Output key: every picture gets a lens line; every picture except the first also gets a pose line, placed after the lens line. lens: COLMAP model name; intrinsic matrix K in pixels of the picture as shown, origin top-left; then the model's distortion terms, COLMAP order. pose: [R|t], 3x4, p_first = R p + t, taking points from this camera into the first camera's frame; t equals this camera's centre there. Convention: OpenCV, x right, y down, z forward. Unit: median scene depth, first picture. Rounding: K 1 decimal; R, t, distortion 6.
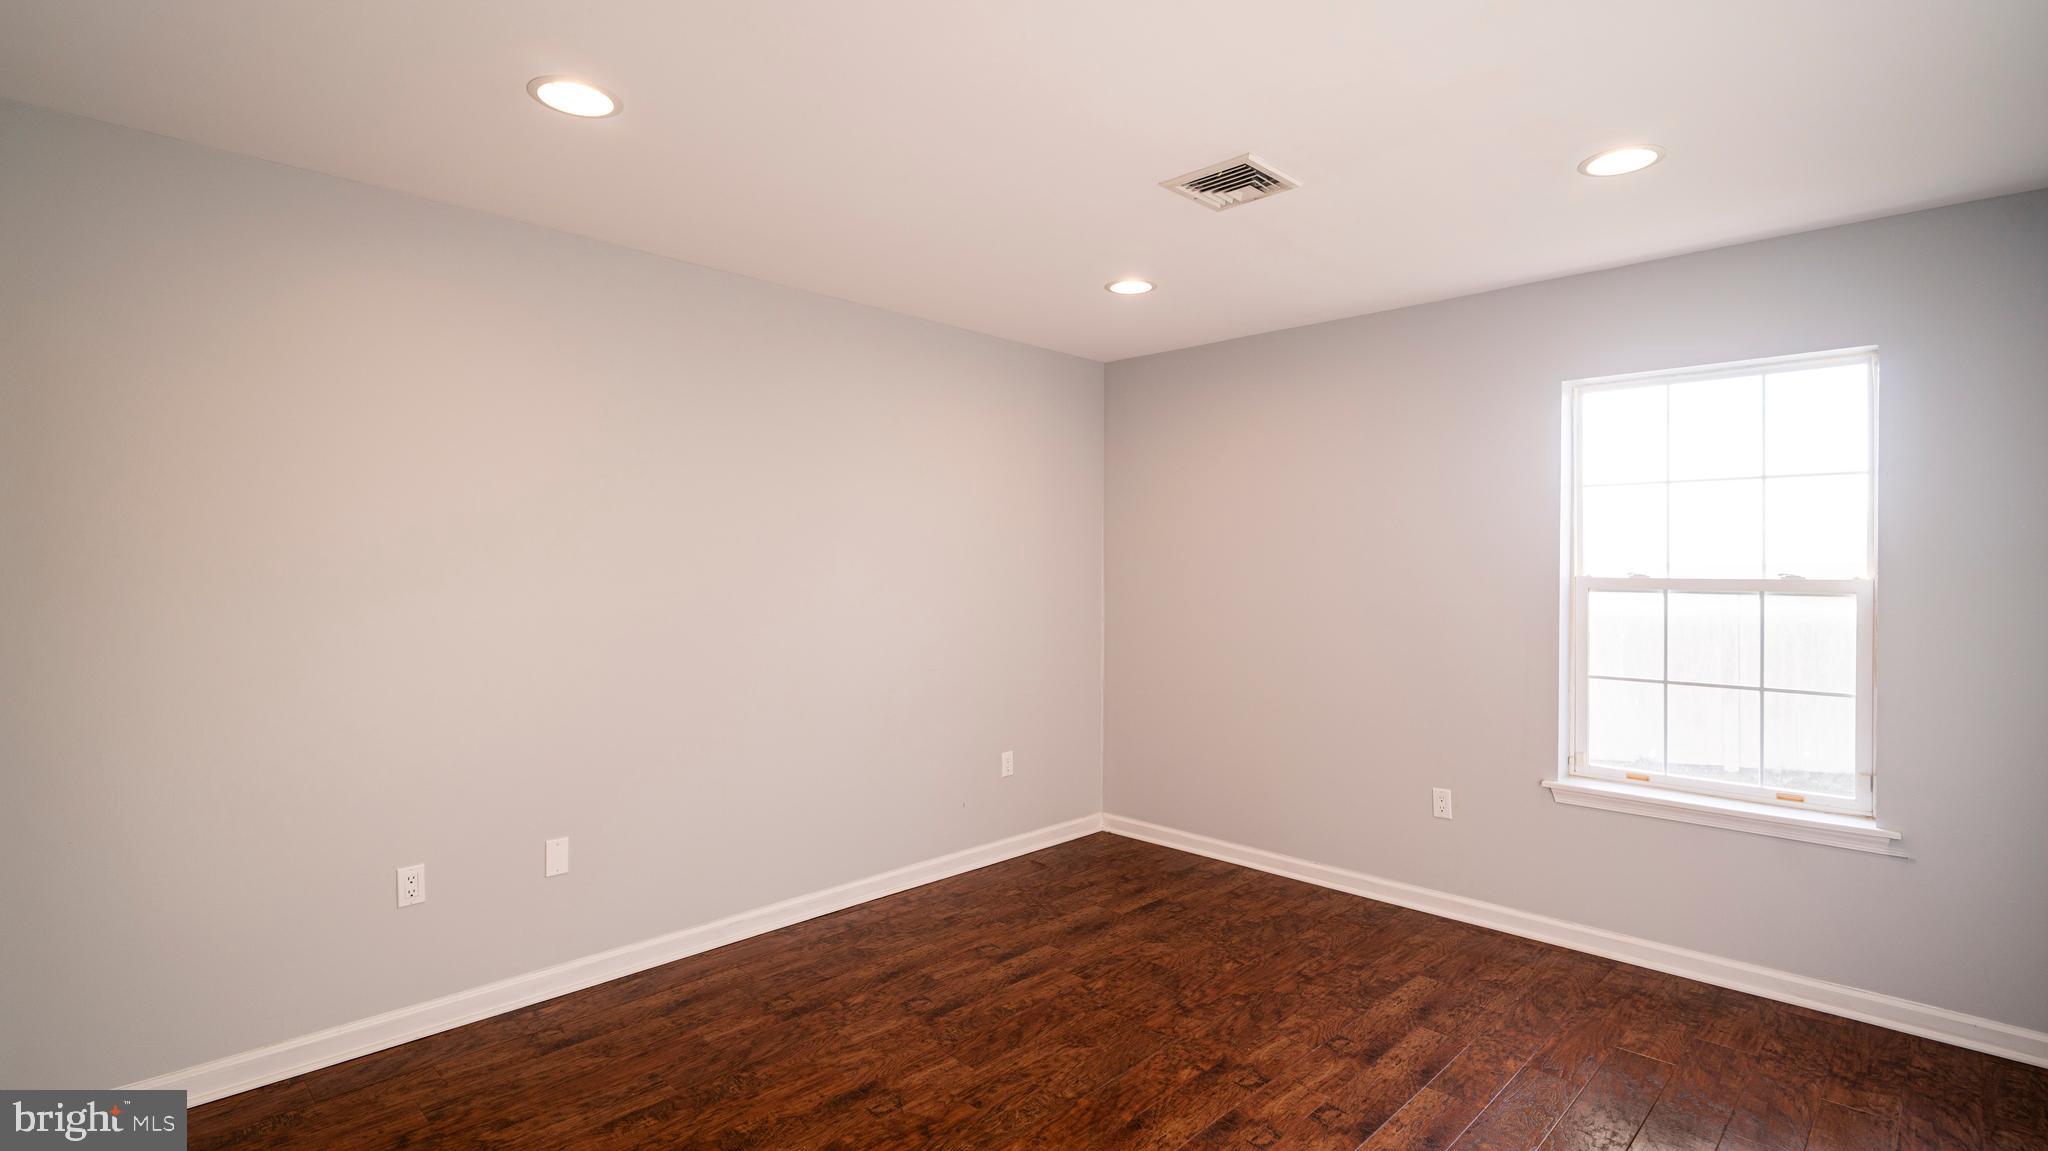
lens RADIAL K [[977.1, 0, 1027.6], [0, 977.1, 564.7], [0, 0, 1]] dist [0.000687, -0.000111]
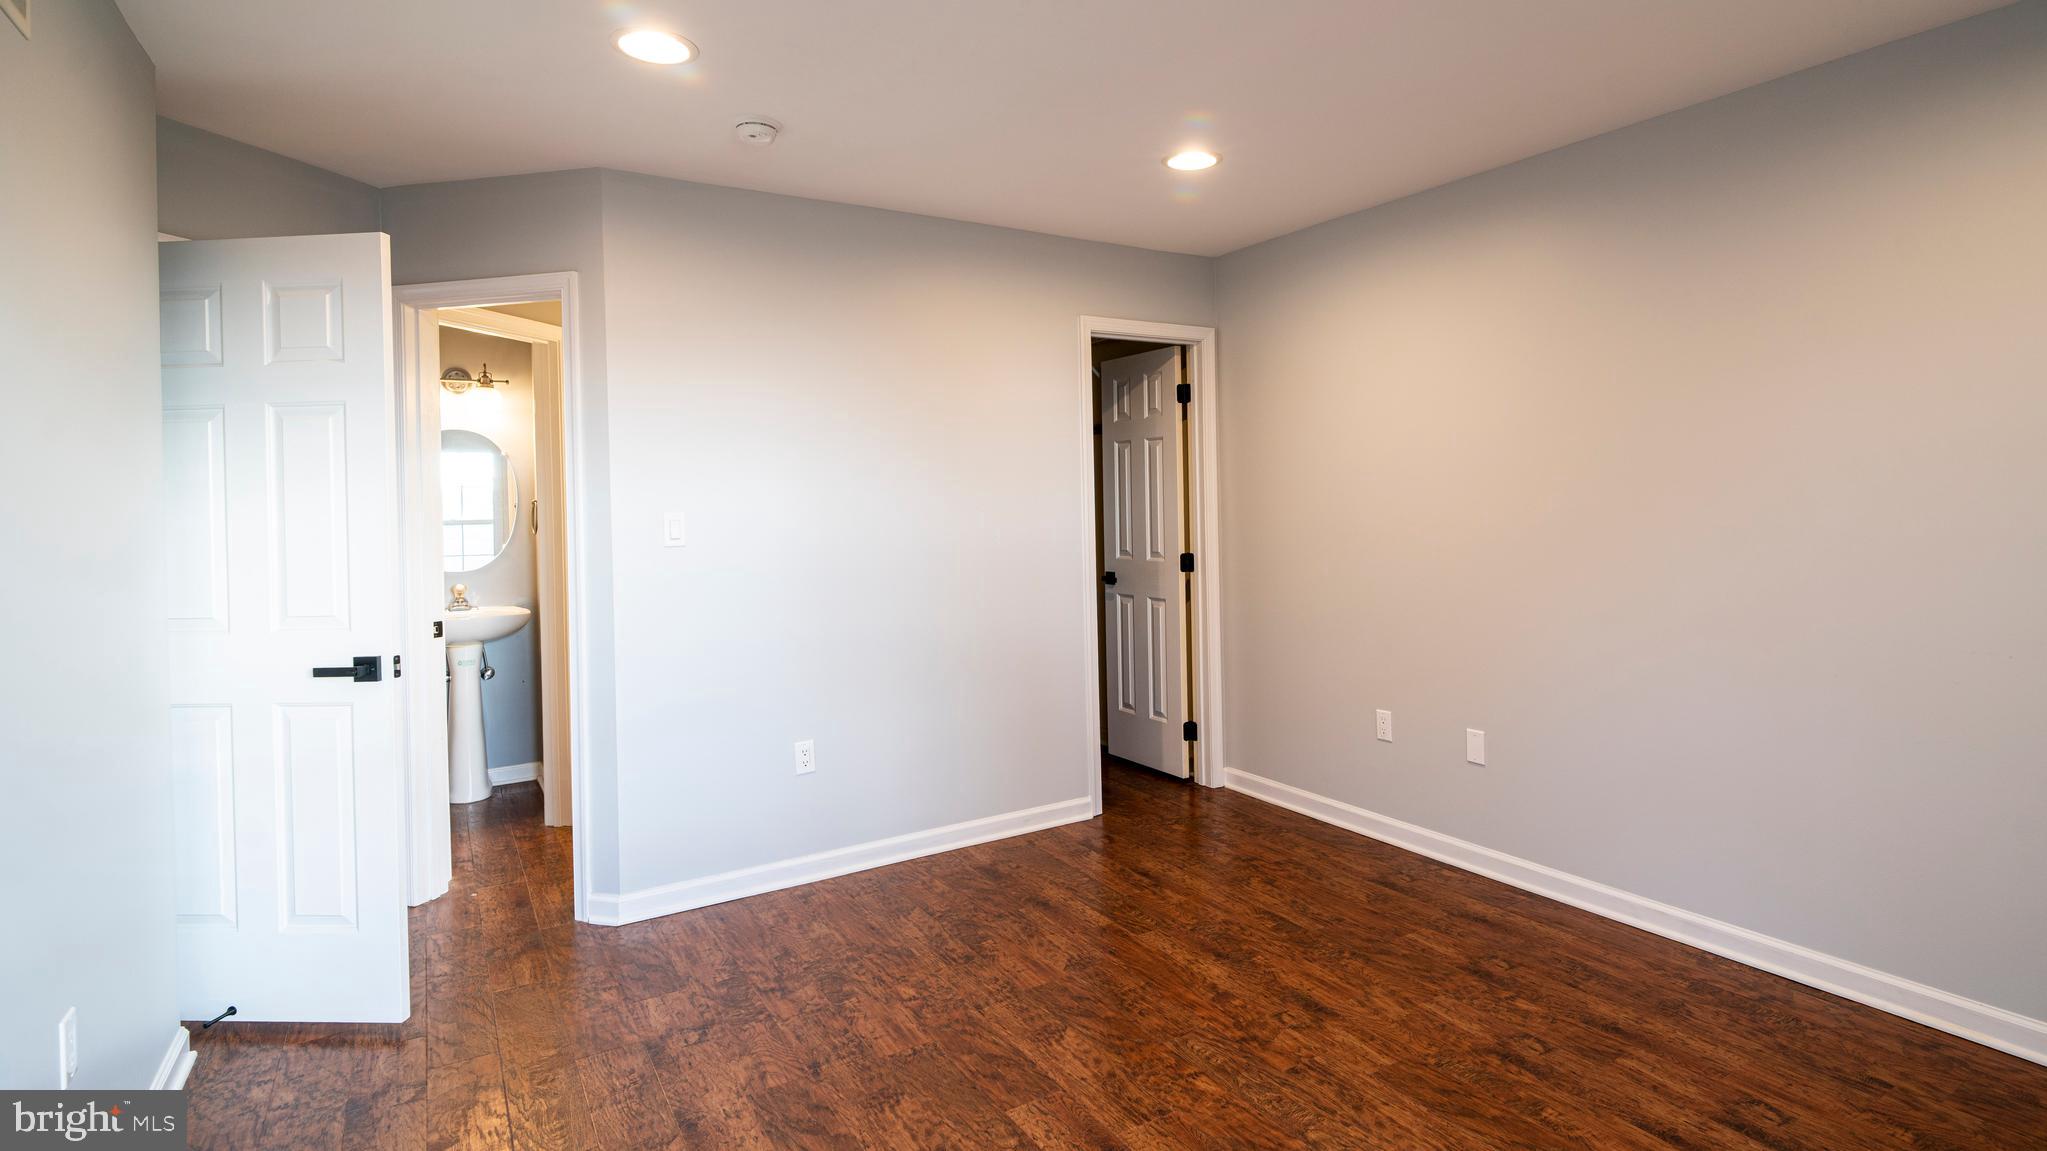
lens RADIAL K [[976.7, 0, 1017.7], [0, 976.7, 559.4], [0, 0, 1]] dist [0.000687, -0.000111]
pose [[-0.244418, 0.058485, -0.967905, 0.720889], [0.011500, 0.998284, 0.057417, 0.029960], [0.969602, 0.002903, -0.244671, 0.834330]]
